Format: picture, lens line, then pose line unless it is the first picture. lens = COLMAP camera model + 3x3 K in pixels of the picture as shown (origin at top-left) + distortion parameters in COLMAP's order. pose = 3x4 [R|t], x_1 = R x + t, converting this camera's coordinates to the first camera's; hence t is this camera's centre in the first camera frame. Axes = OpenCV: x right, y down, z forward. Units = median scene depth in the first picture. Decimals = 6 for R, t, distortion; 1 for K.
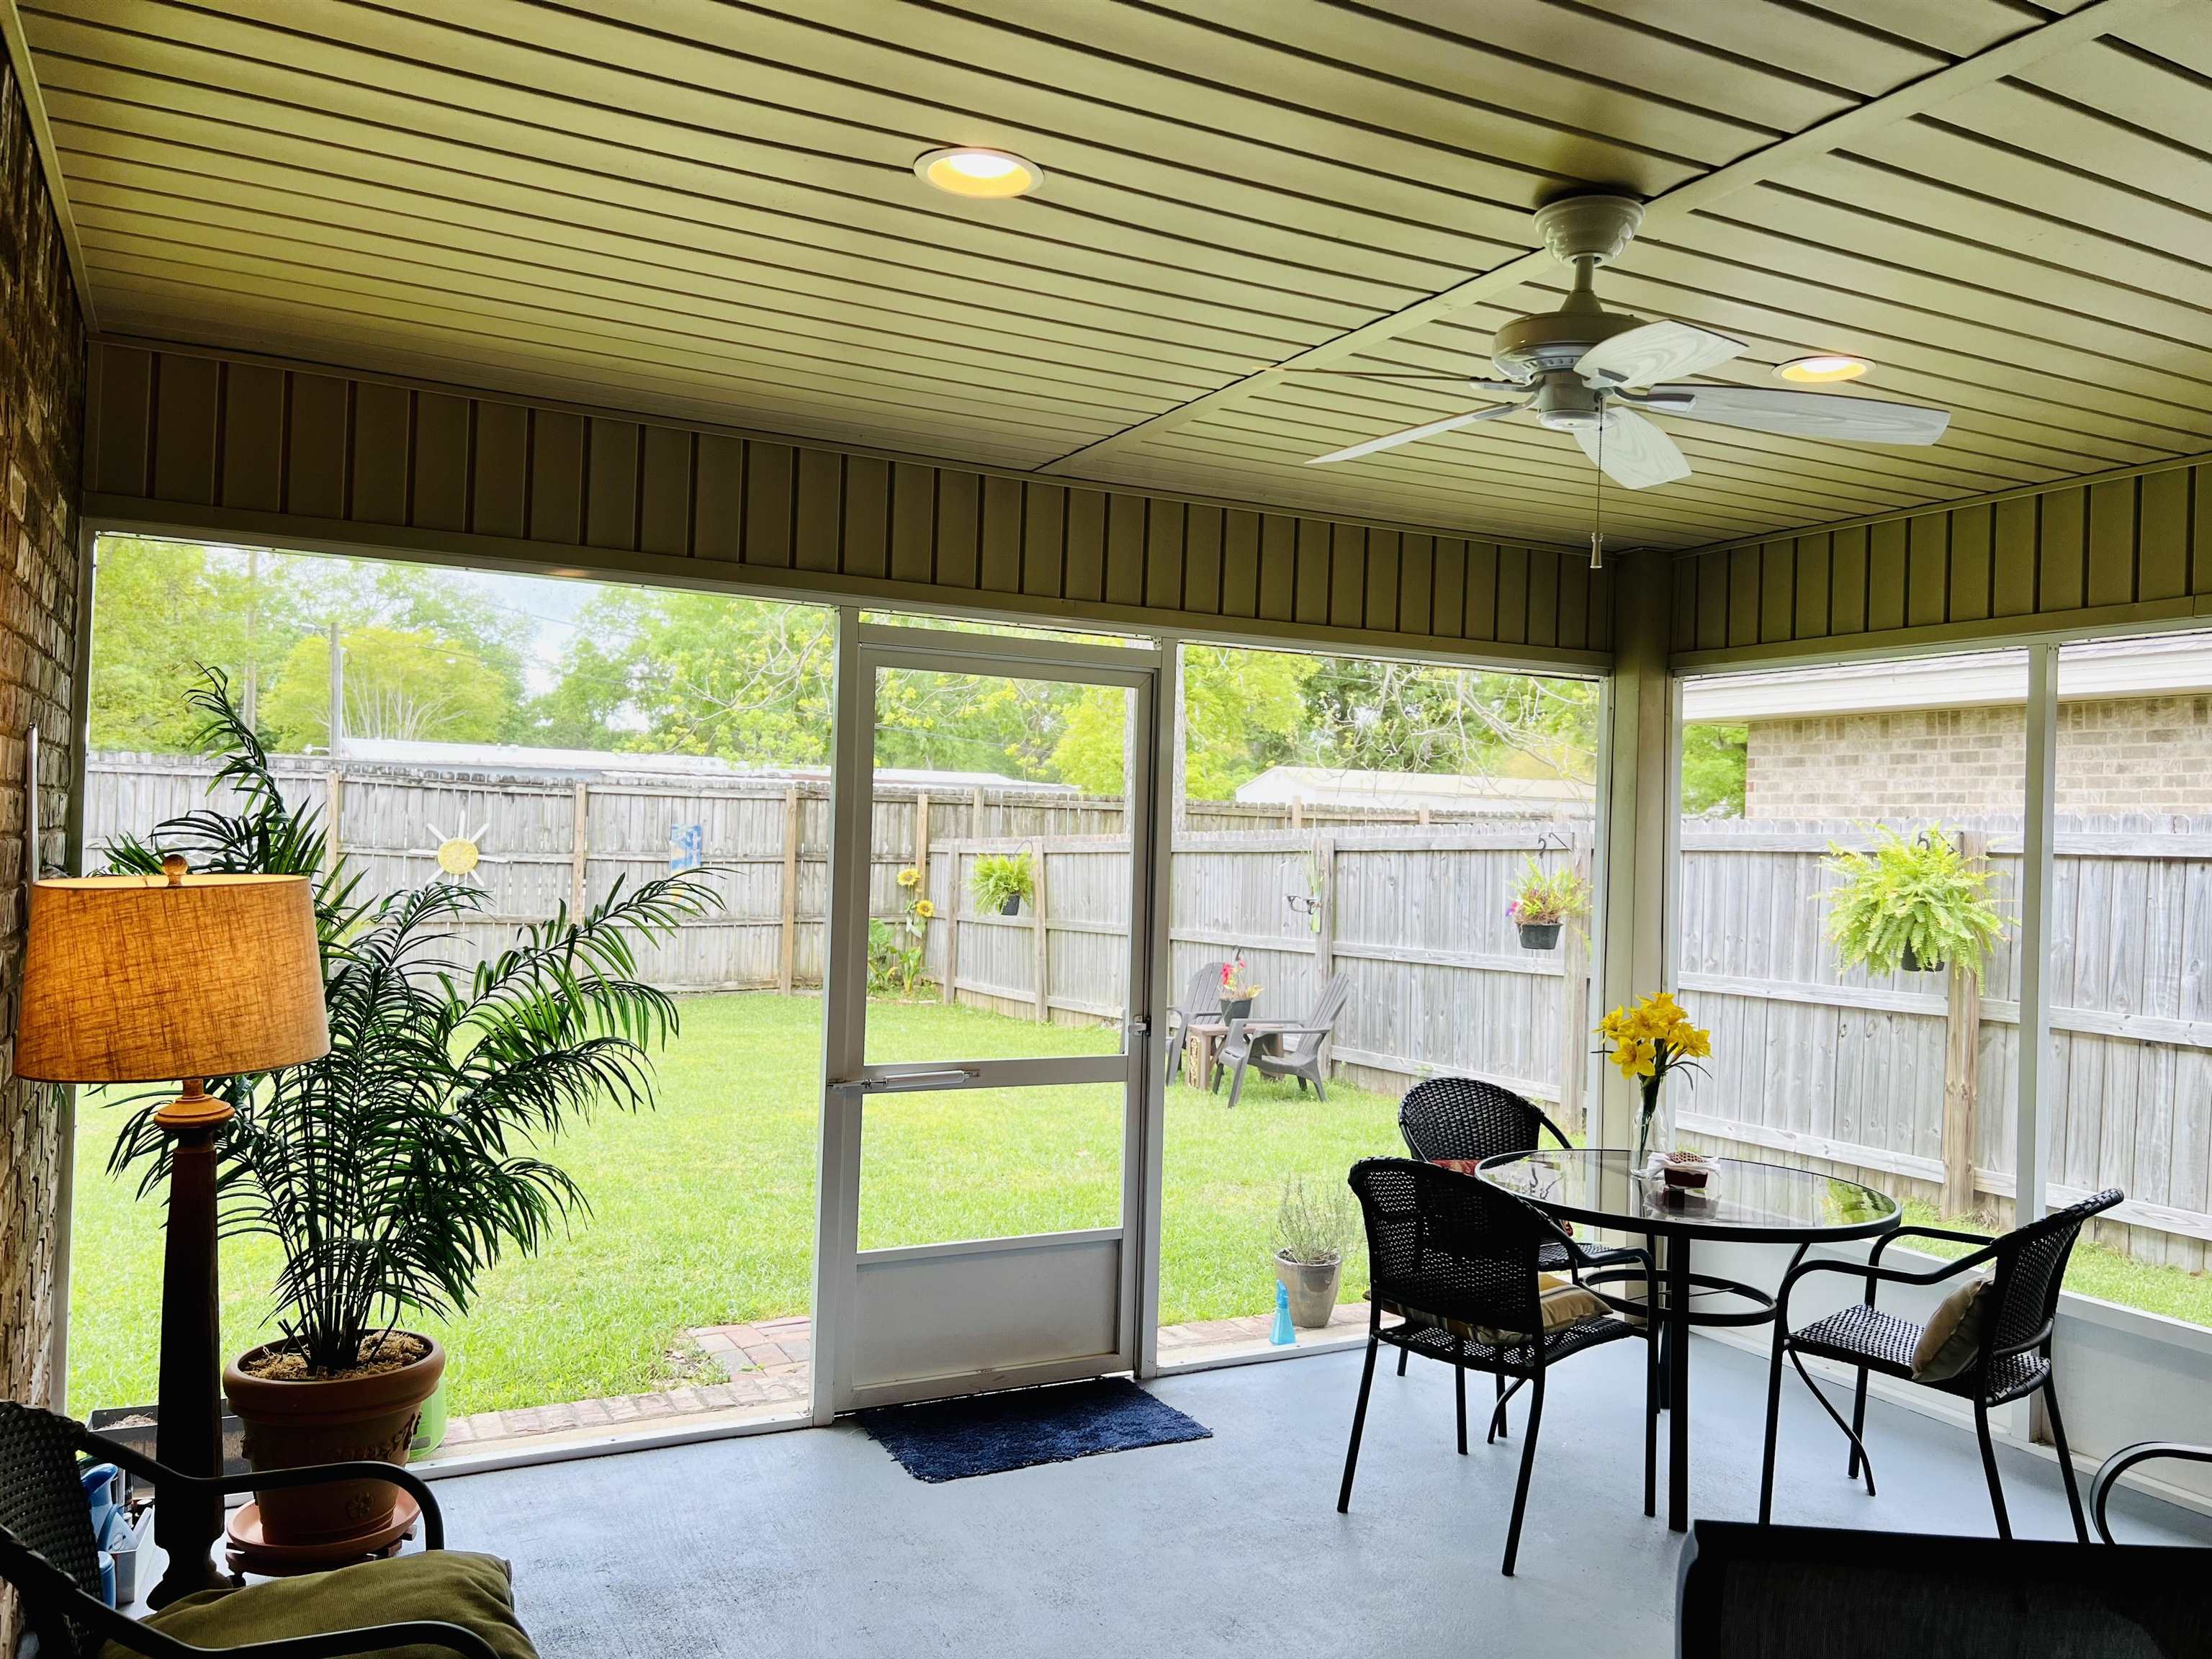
lens RADIAL K [[1682.2, 0, 1110.9], [0, 1682.2, 832.0], [0, 0, 1]] dist [0.035313, -0.000339]
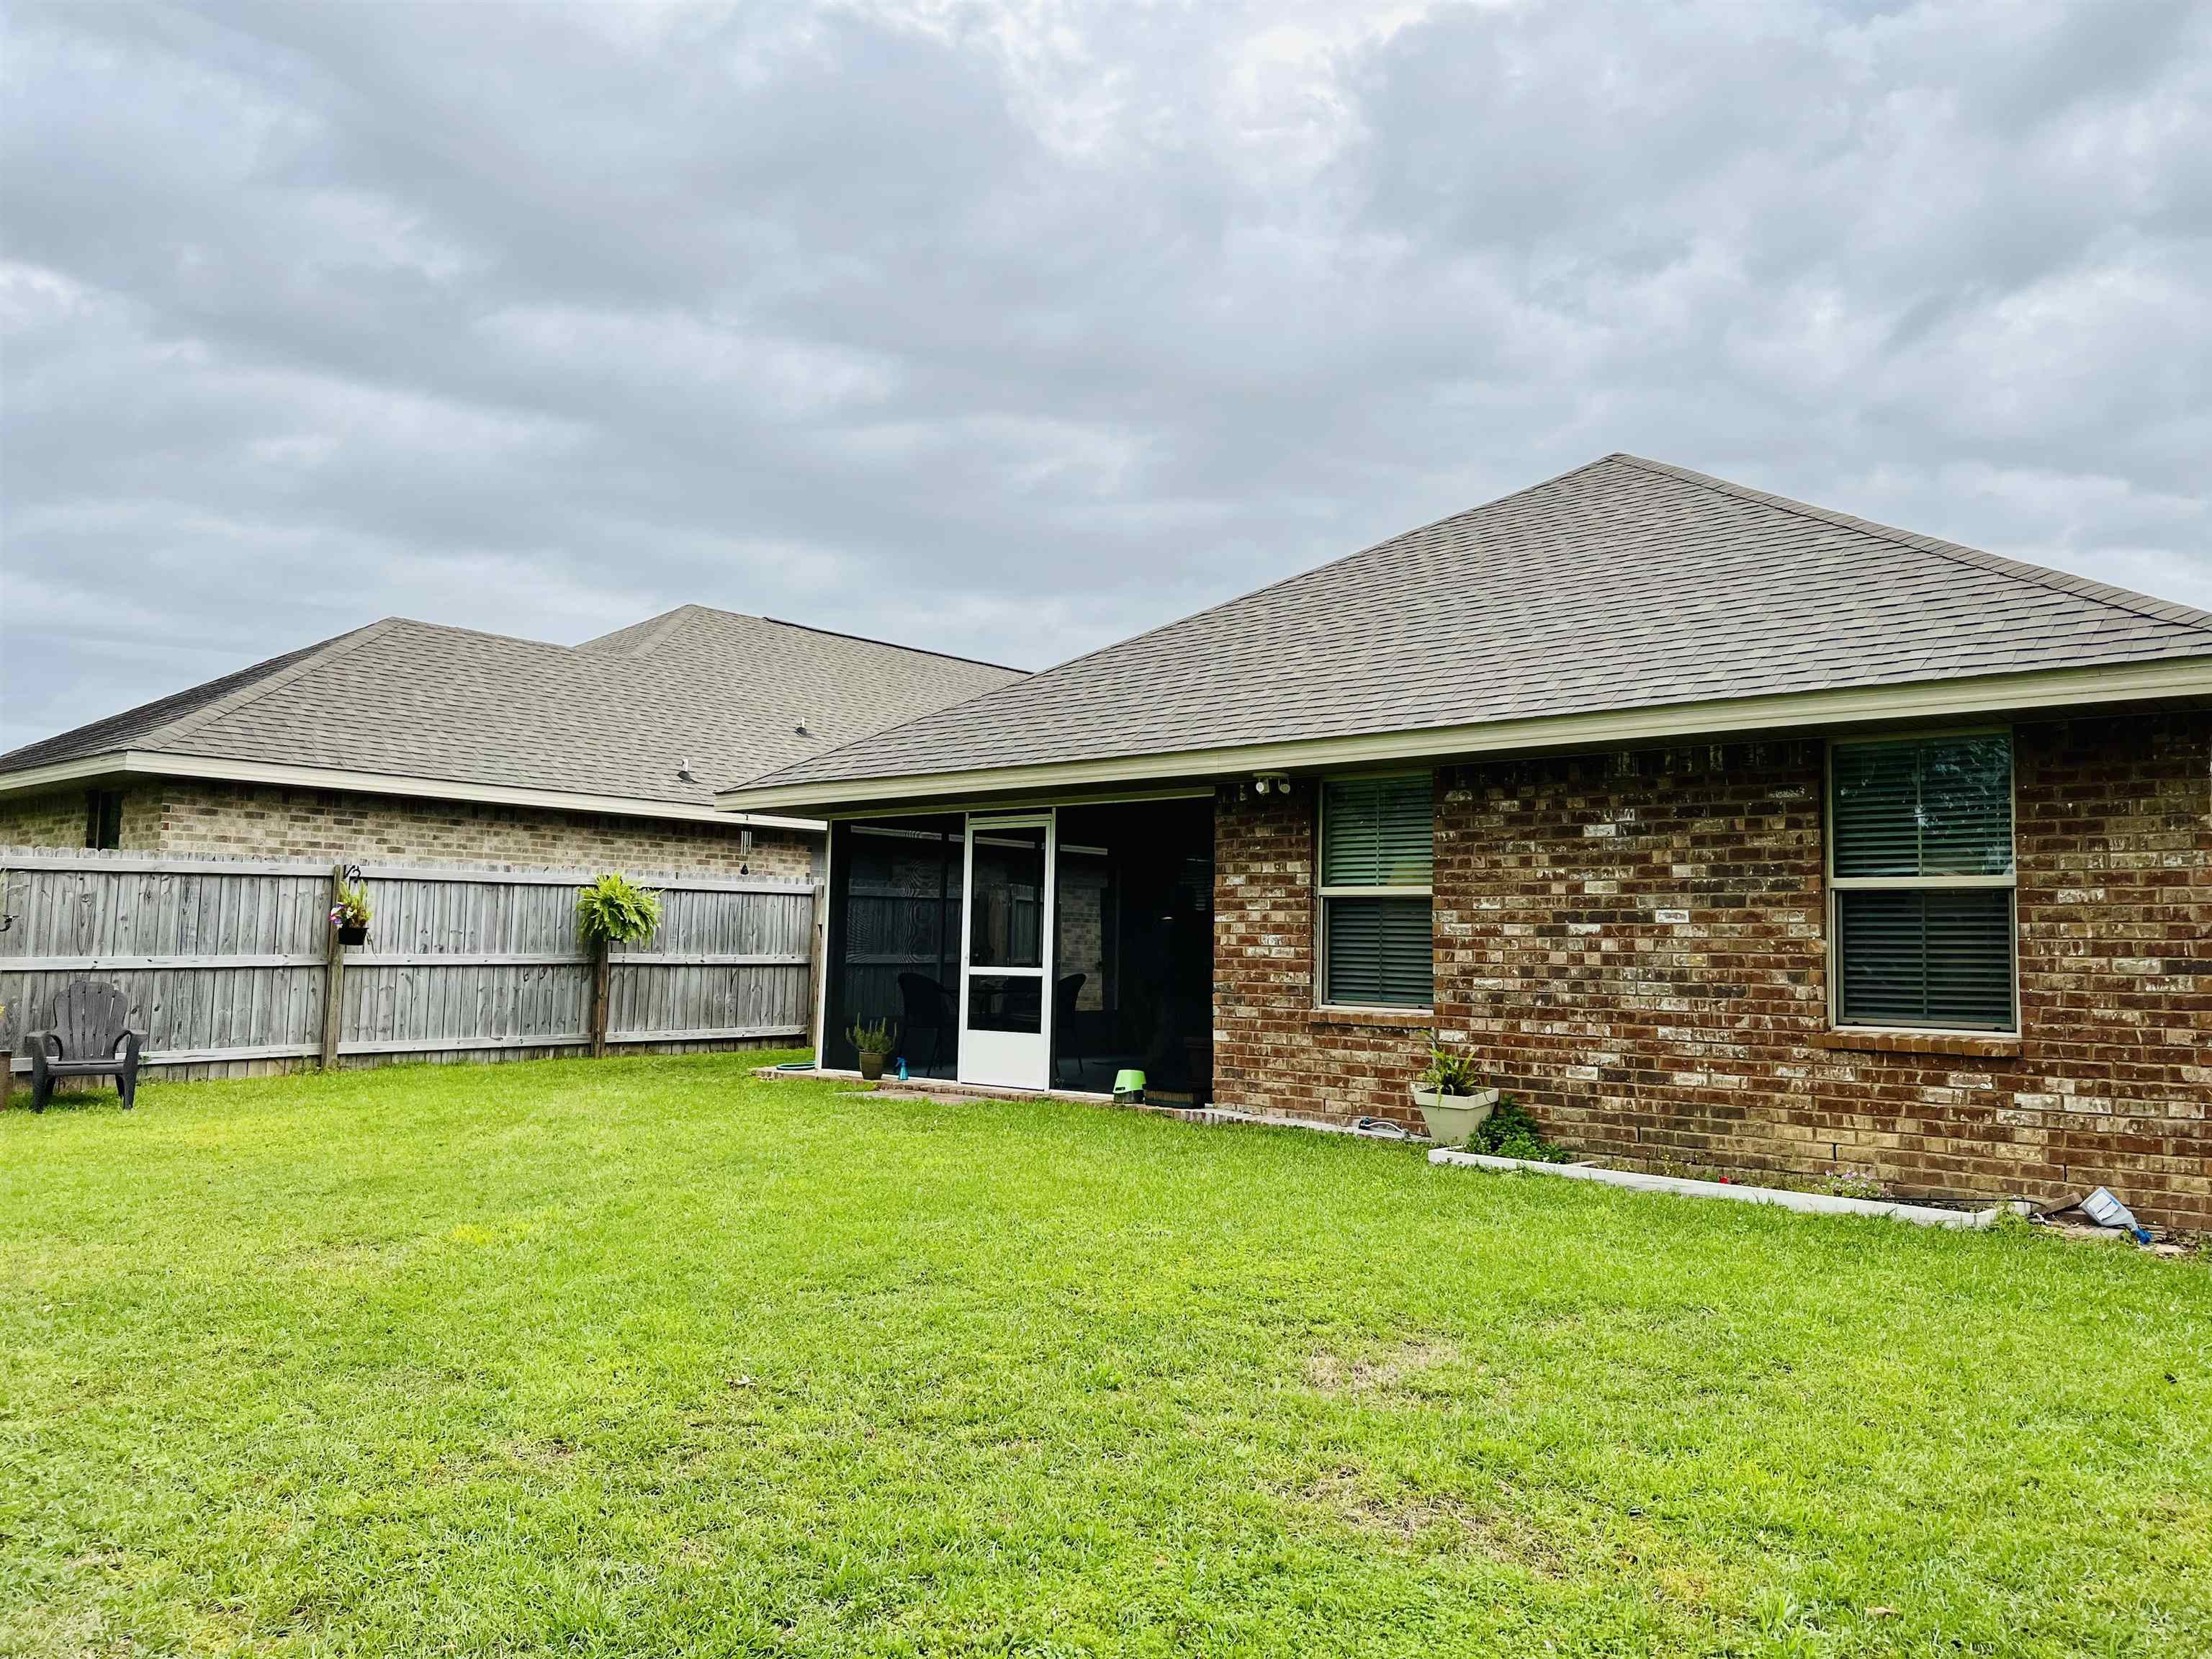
lens RADIAL K [[1682.2, 0, 1105.1], [0, 1682.2, 824.8], [0, 0, 1]] dist [0.035313, -0.000339]
pose [[-0.355604, 0.033221, 0.934046, -1.190553], [-0.035915, 0.998144, -0.049174, 0.011958], [-0.933946, -0.051033, -0.353751, 0.813977]]
